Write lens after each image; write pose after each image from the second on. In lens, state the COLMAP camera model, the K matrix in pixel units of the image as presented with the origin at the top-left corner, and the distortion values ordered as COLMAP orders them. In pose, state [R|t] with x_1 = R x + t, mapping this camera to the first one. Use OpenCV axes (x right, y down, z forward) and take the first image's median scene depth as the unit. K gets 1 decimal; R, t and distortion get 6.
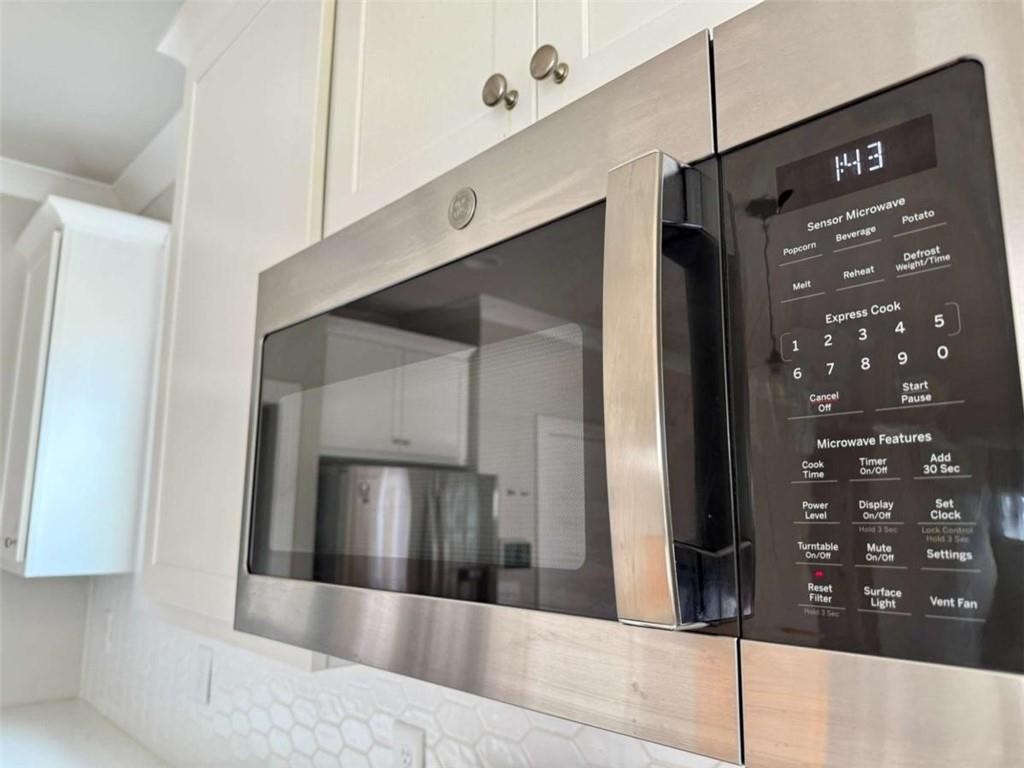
lens RADIAL K [[723.1, 0, 512.0], [0, 723.1, 384.0], [0, 0, 1]] dist [0.089347, -0.086706]
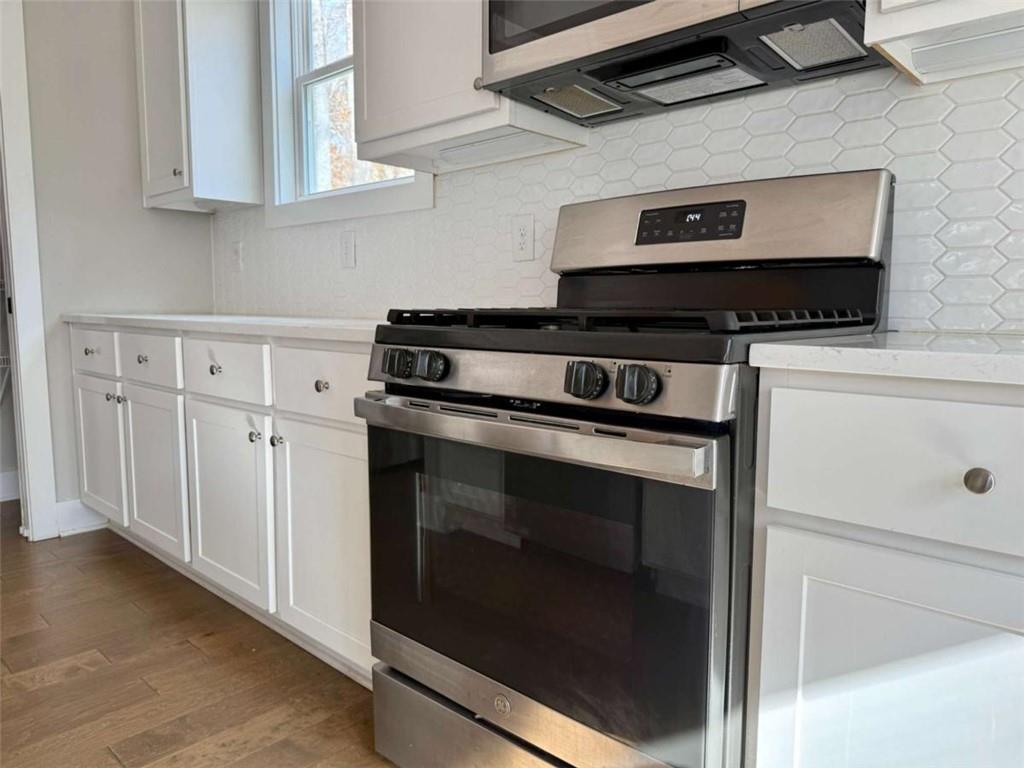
lens RADIAL K [[723.1, 0, 512.0], [0, 723.1, 384.0], [0, 0, 1]] dist [0.089347, -0.086706]
pose [[0.997317, -0.007294, 0.072843, -0.182944], [-0.013007, 0.961538, 0.274364, 0.229136], [-0.072042, -0.274575, 0.958863, -0.489778]]
